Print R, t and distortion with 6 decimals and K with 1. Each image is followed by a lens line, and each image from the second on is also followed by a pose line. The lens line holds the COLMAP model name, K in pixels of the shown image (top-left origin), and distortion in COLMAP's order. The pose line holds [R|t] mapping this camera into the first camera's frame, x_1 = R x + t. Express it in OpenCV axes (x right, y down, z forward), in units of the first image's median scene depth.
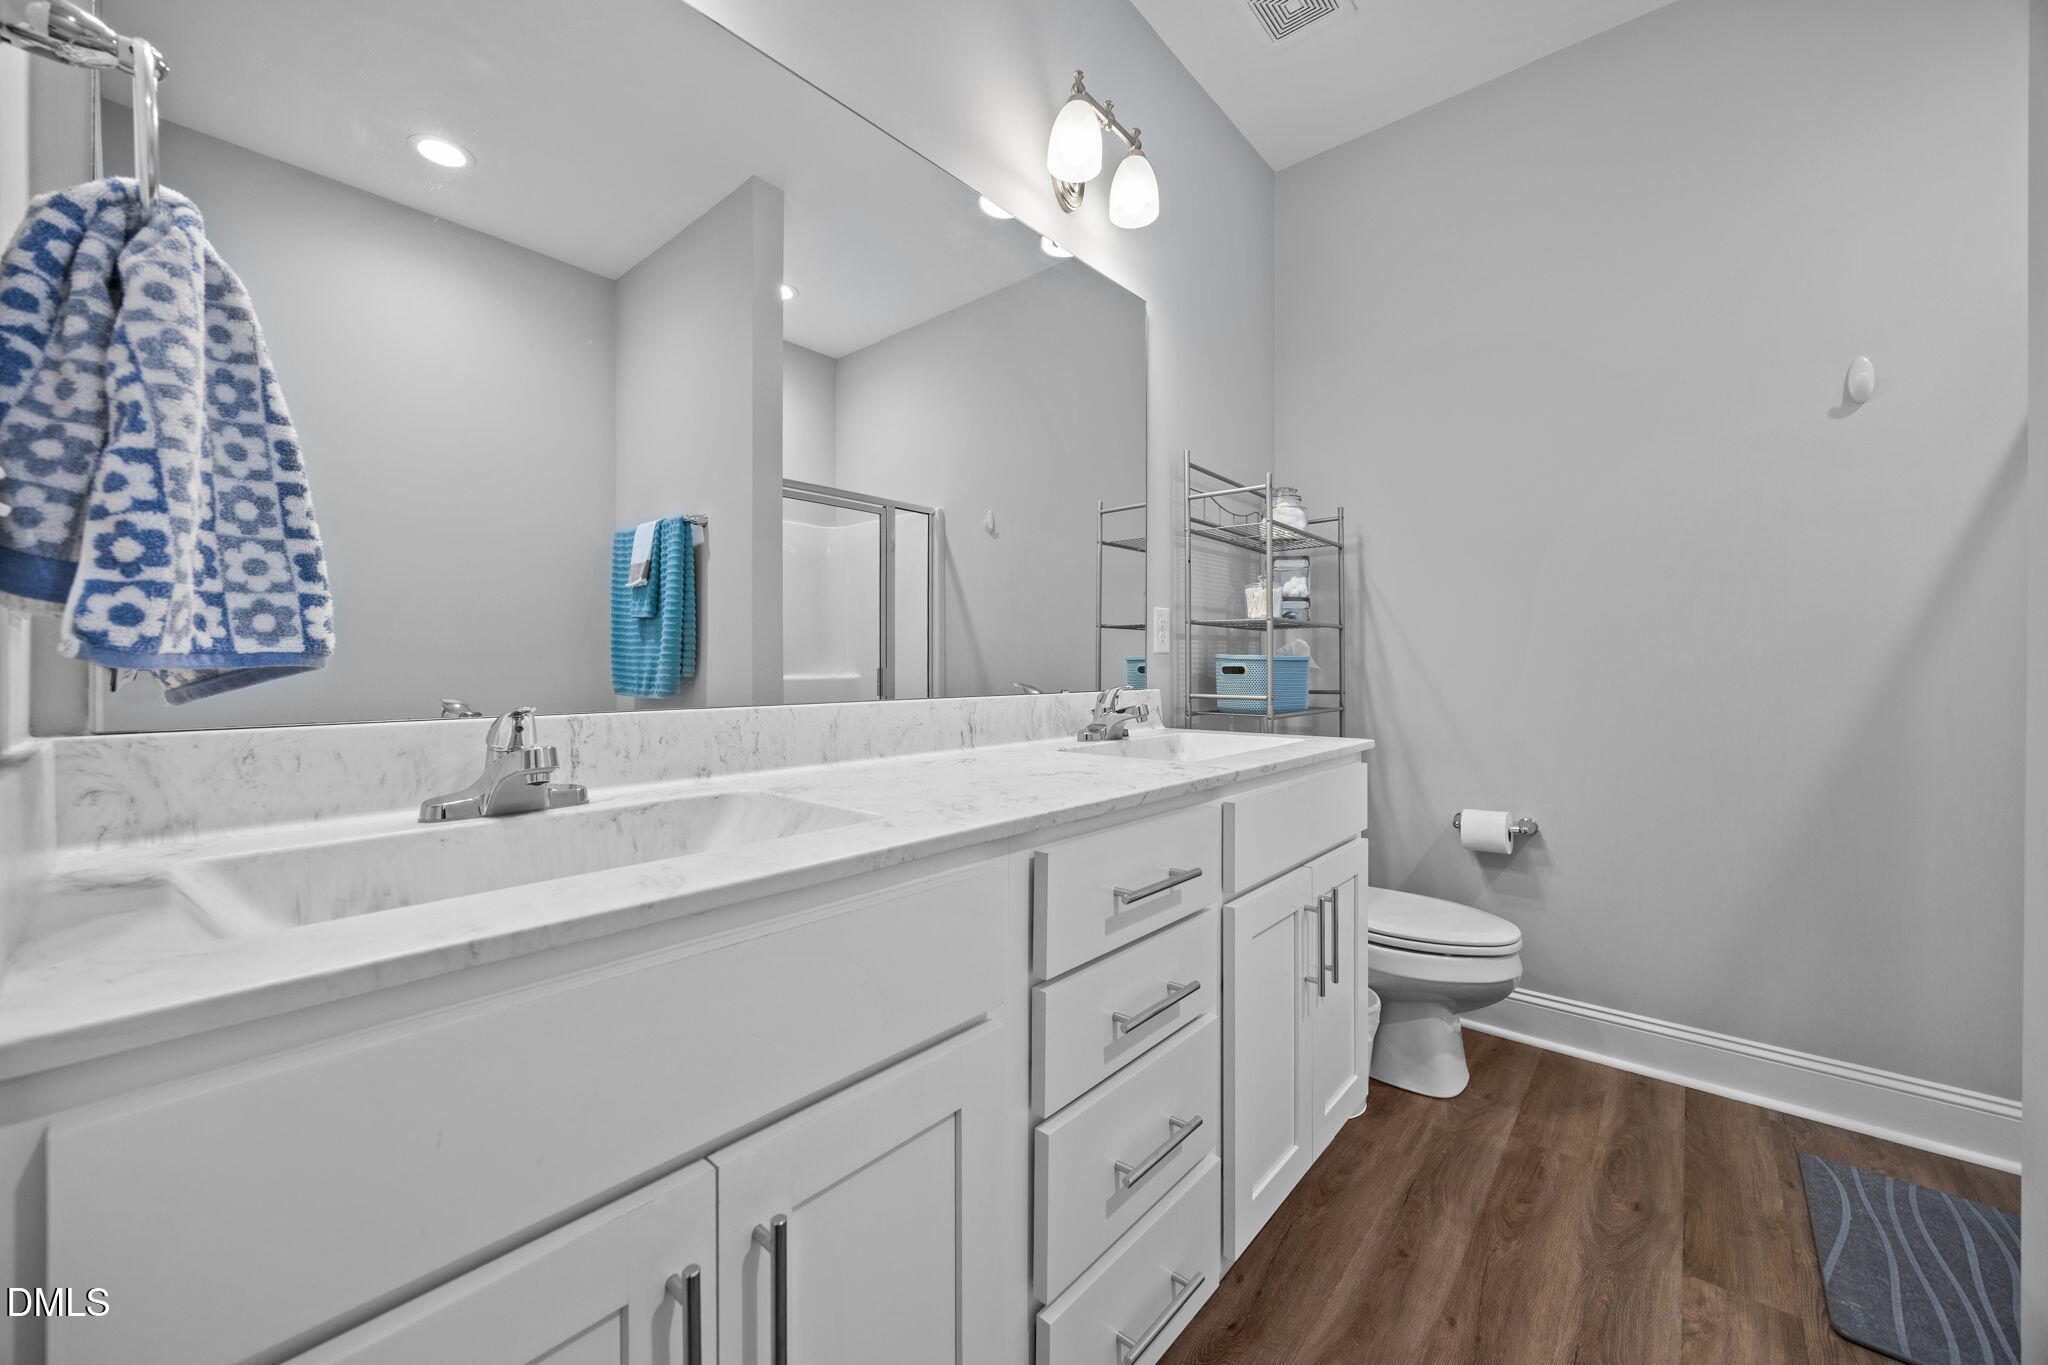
lens RADIAL K [[781.1, 0, 1023.5], [0, 781.1, 665.6], [0, 0, 1]] dist [-0.001680, -0.000046]
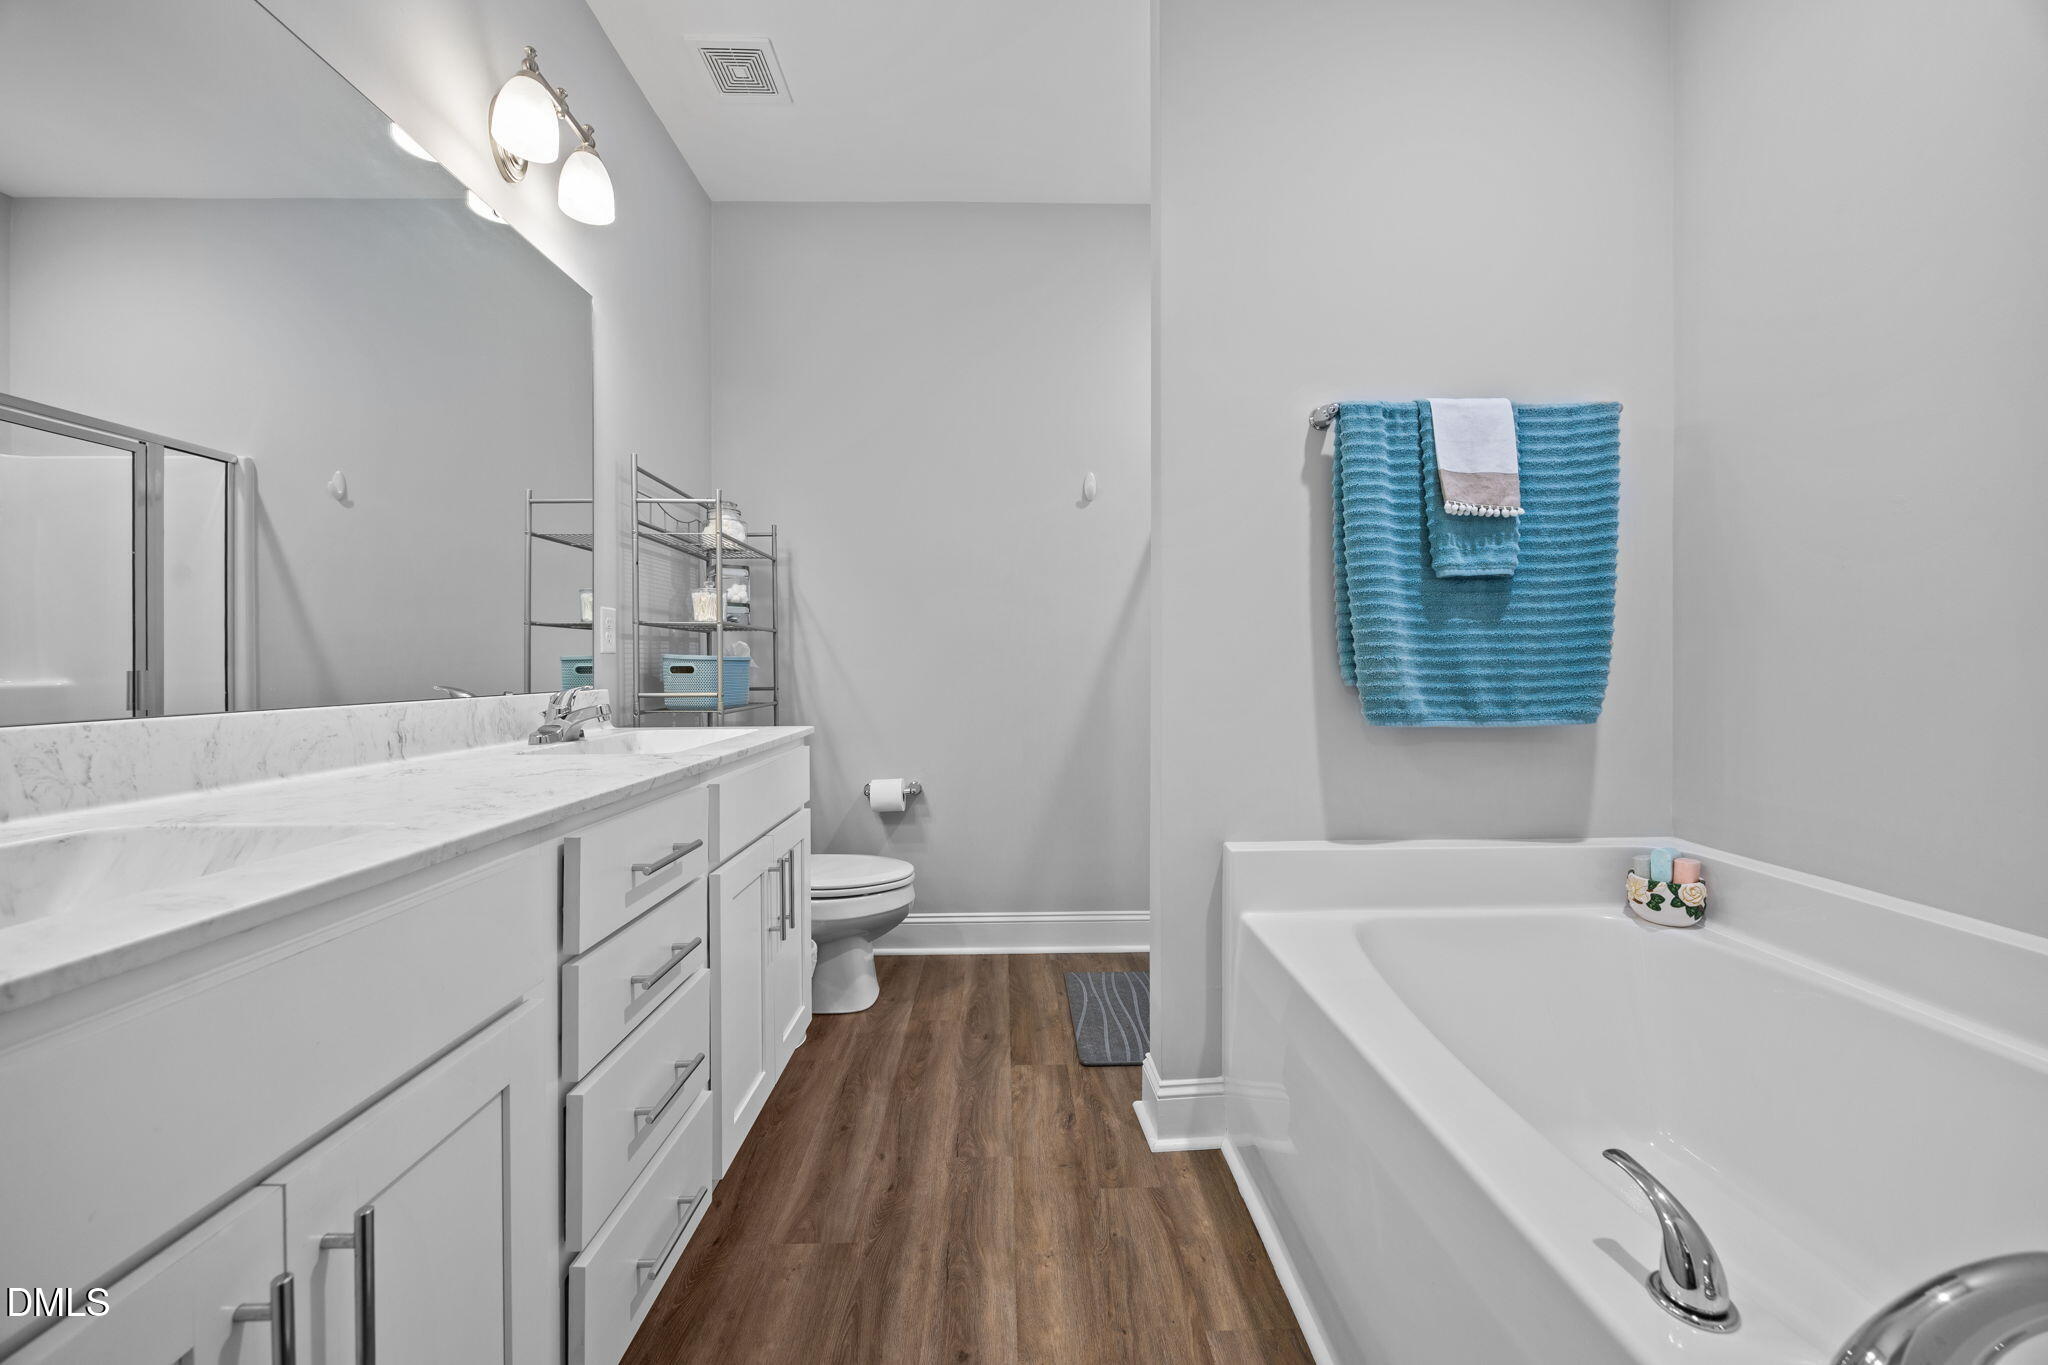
lens RADIAL K [[781.1, 0, 1023.5], [0, 781.1, 665.6], [0, 0, 1]] dist [-0.001680, -0.000046]
pose [[0.741557, -0.004155, 0.670877, -0.123676], [0.003494, 0.999991, 0.002331, -0.000508], [-0.670881, 0.000616, 0.741565, -0.116401]]
